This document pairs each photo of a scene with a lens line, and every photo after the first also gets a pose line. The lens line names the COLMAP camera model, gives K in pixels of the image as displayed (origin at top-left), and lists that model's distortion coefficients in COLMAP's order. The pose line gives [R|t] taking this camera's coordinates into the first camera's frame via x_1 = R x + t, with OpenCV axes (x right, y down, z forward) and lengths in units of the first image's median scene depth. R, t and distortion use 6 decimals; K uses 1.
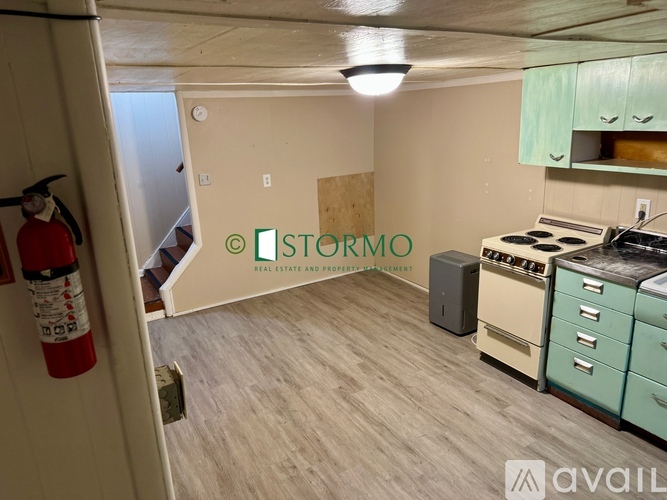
lens RADIAL K [[481.7, 0, 337.4], [0, 481.7, 251.7], [0, 0, 1]] dist [0.030683, -0.016475]
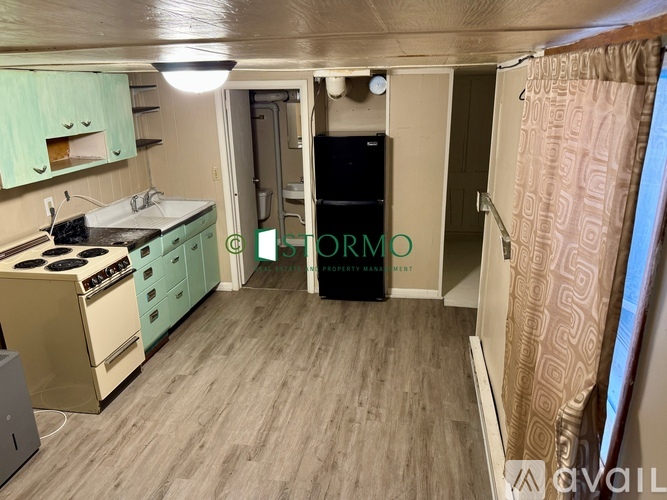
lens RADIAL K [[481.7, 0, 338.0], [0, 481.7, 246.8], [0, 0, 1]] dist [0.030683, -0.016475]
pose [[-0.753244, -0.151384, 0.640083, -0.632032], [0.237331, 0.845039, 0.479147, -0.405233], [-0.613431, 0.512827, -0.600593, 1.368013]]
